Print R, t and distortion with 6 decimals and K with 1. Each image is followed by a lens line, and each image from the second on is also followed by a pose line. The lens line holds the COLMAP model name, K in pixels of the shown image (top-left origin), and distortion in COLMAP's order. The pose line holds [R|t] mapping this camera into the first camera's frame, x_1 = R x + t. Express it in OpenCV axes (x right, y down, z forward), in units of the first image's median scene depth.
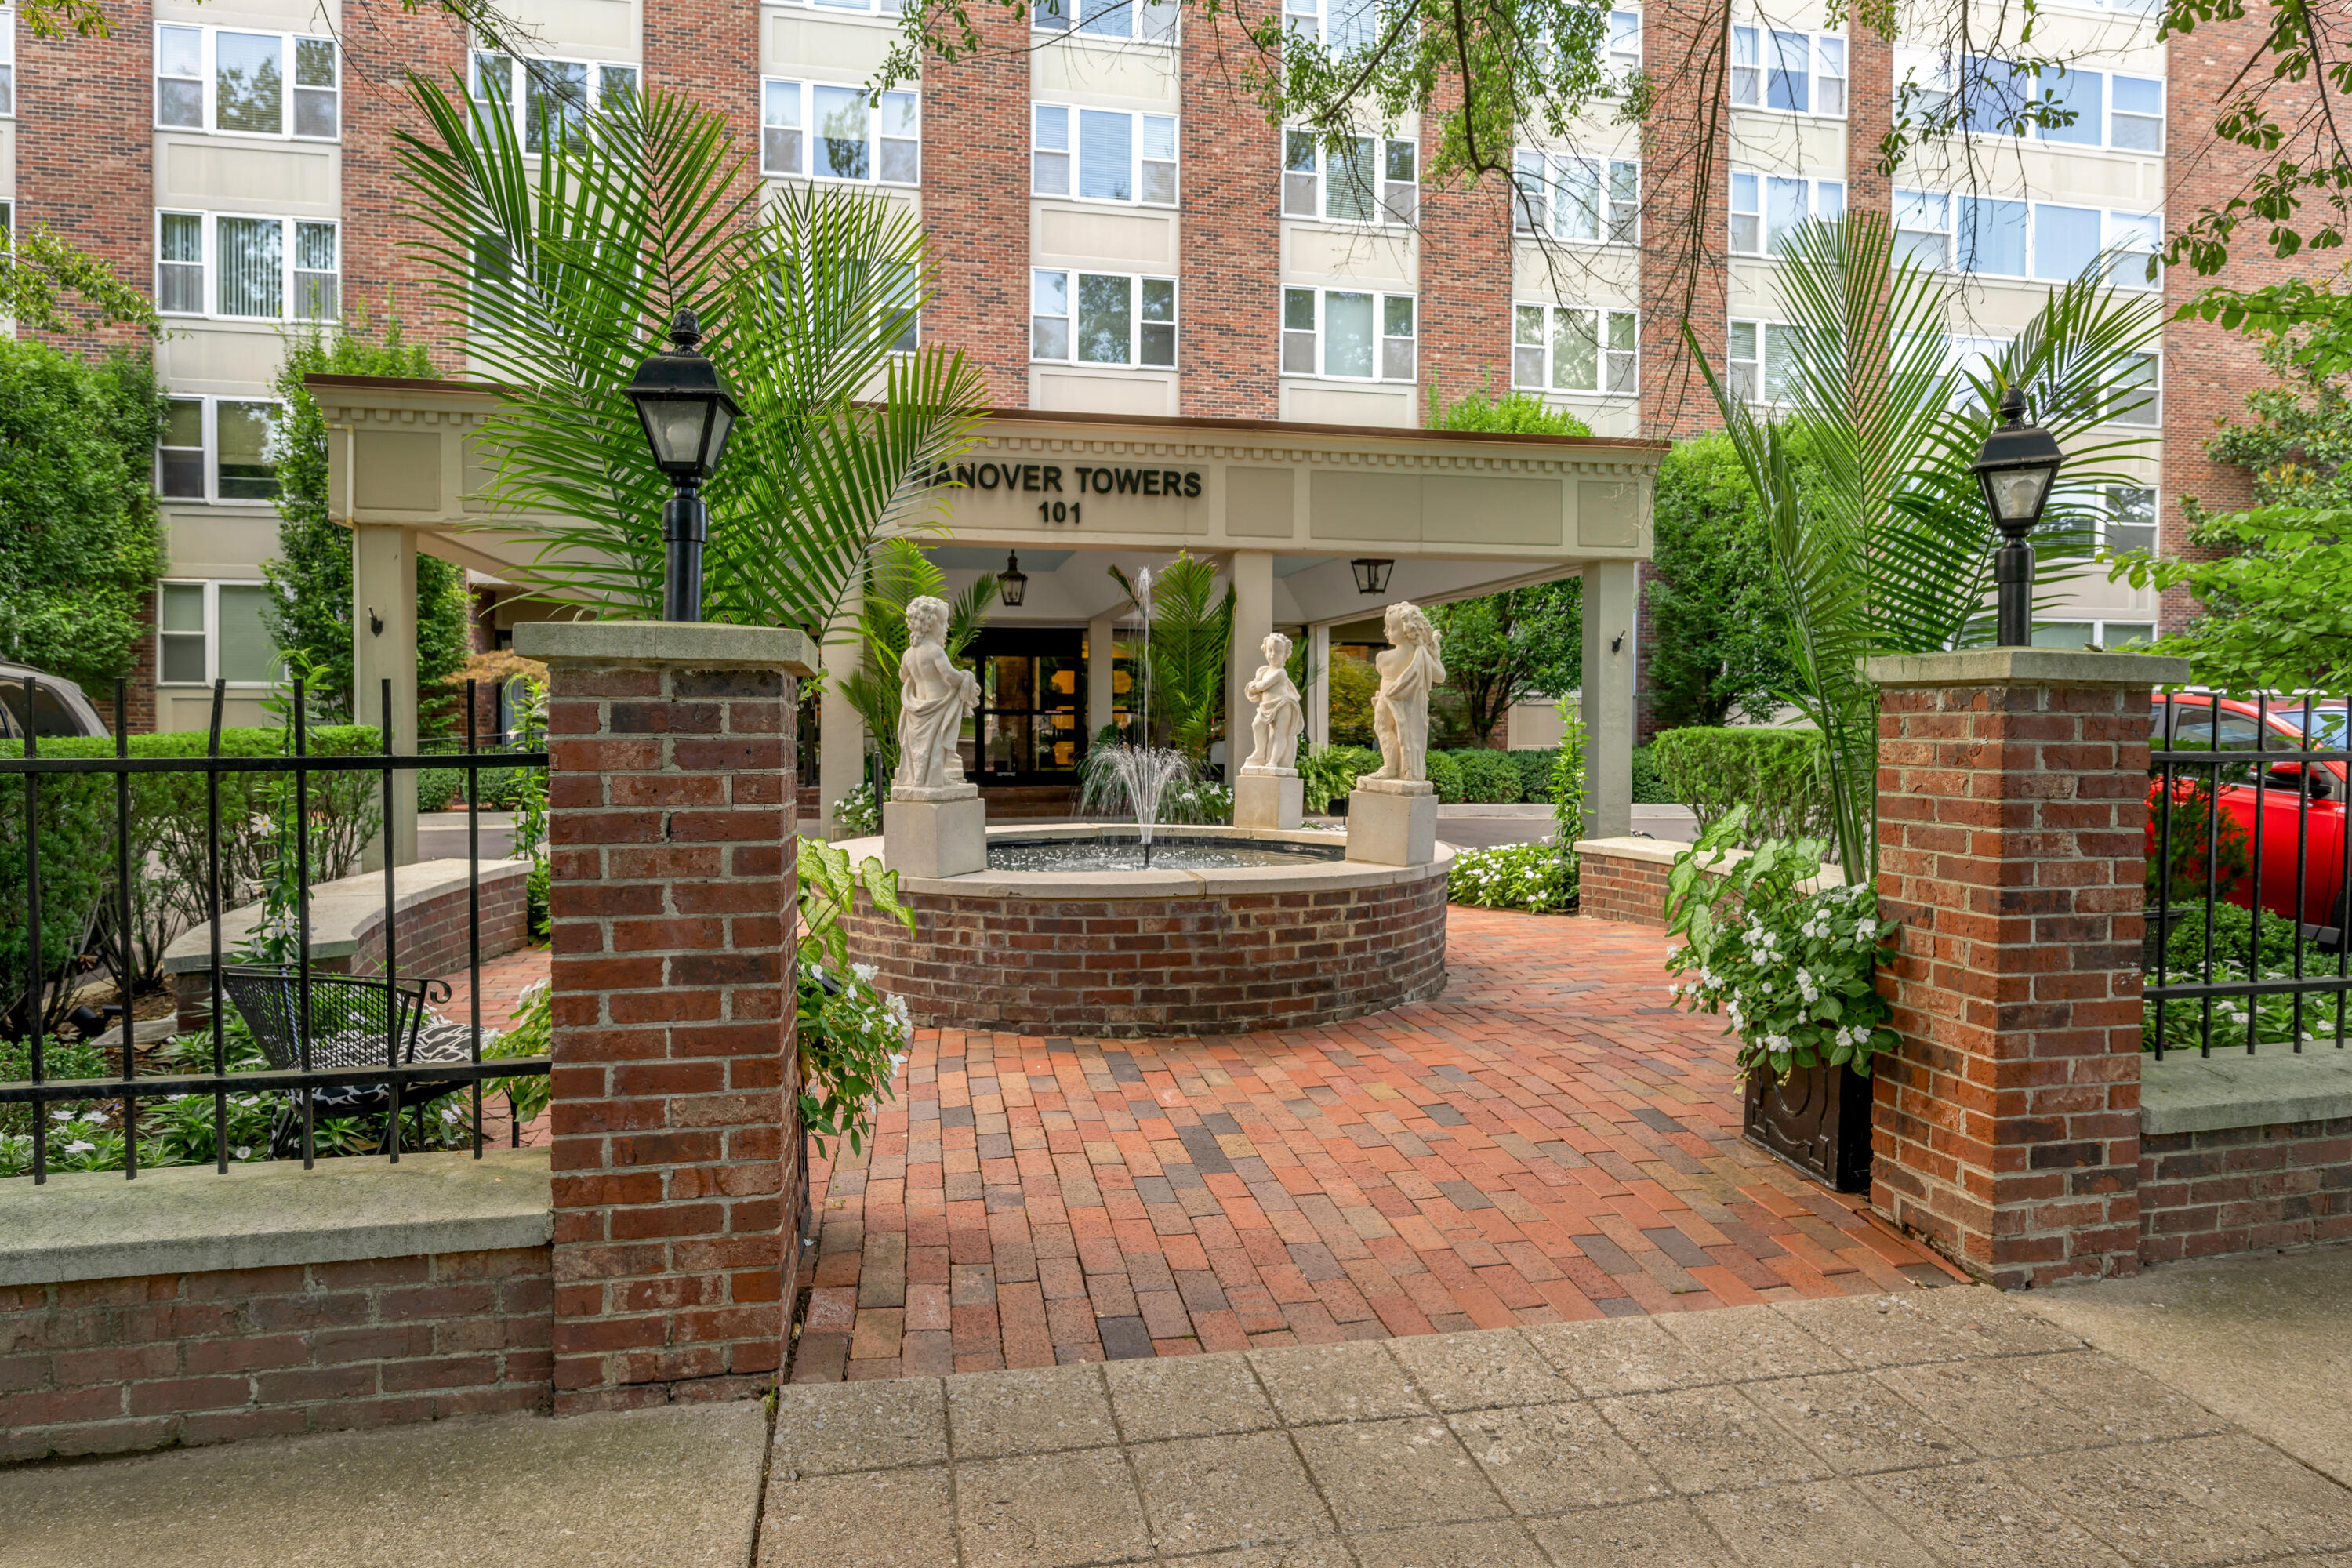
lens RADIAL K [[1327.5, 0, 1176.3], [0, 1327.5, 743.2], [0, 0, 1]] dist [-0.012756, 0.000259]
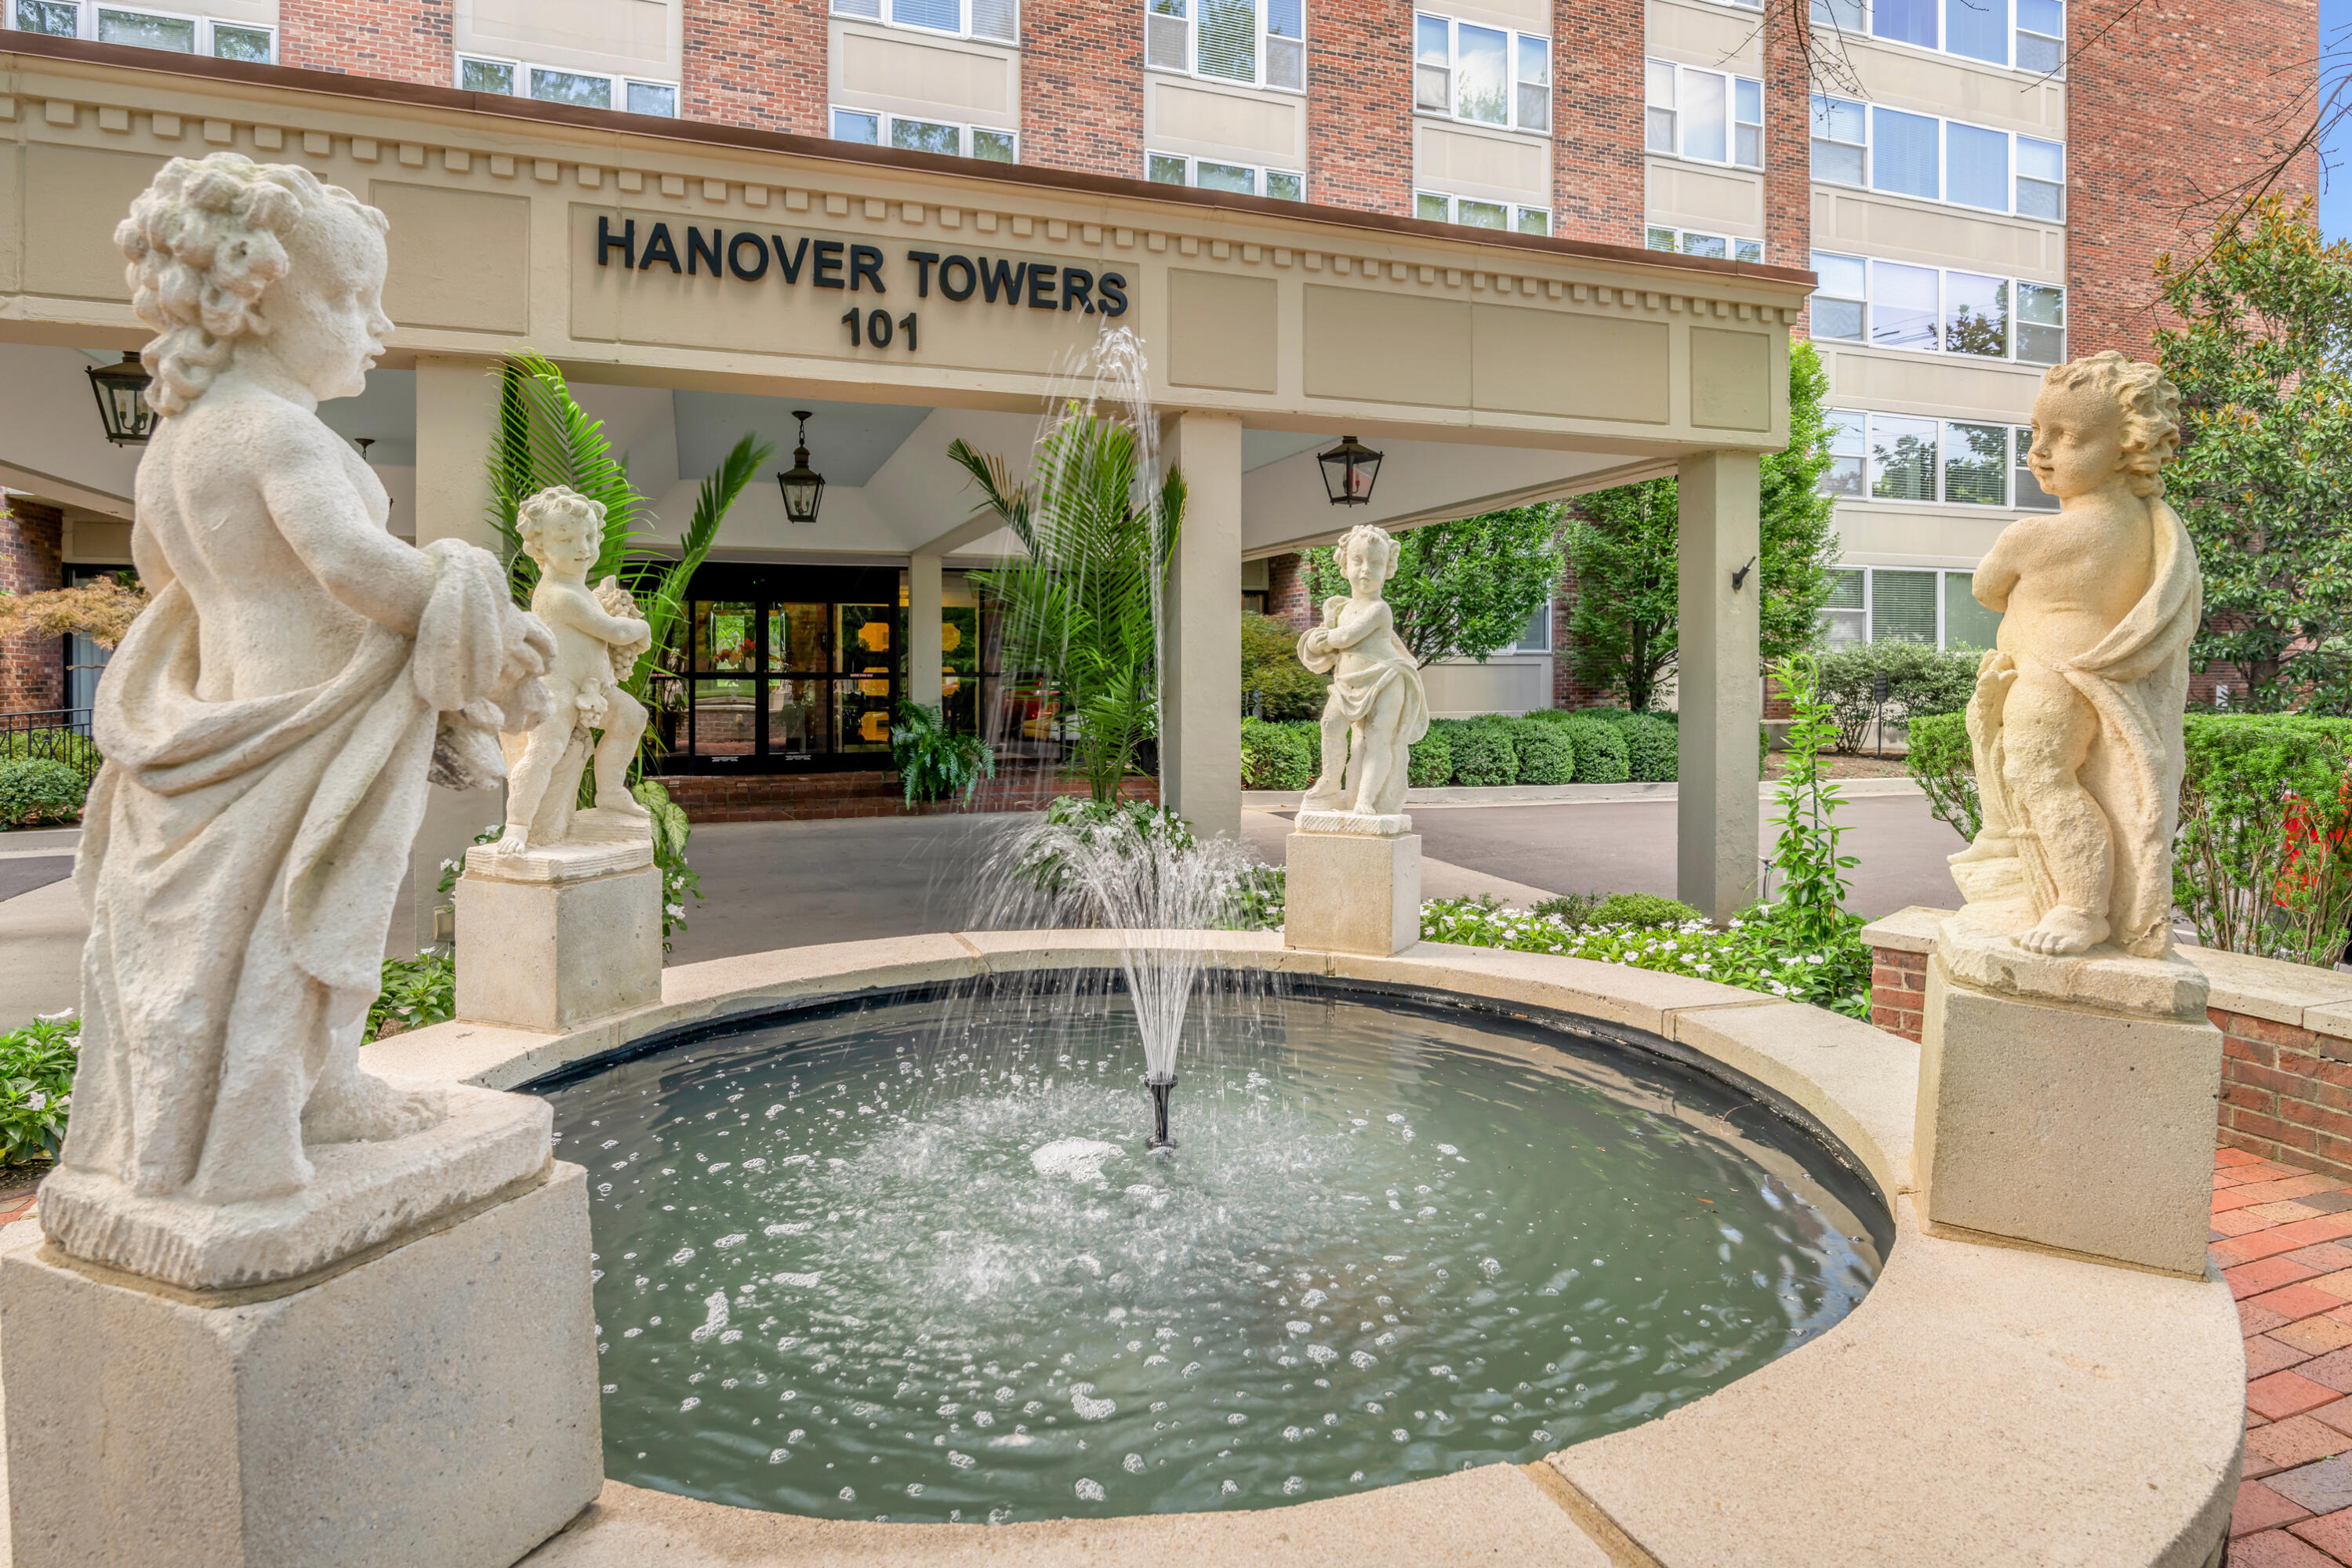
lens RADIAL K [[1291.5, 0, 1170.9], [0, 1291.5, 683.5], [0, 0, 1]] dist [-0.006859, -0.000532]
pose [[0.989181, -0.004059, 0.146643, -0.047028], [0.005811, 0.999917, -0.011519, -0.017729], [-0.146584, 0.012247, 0.989122, 0.444326]]
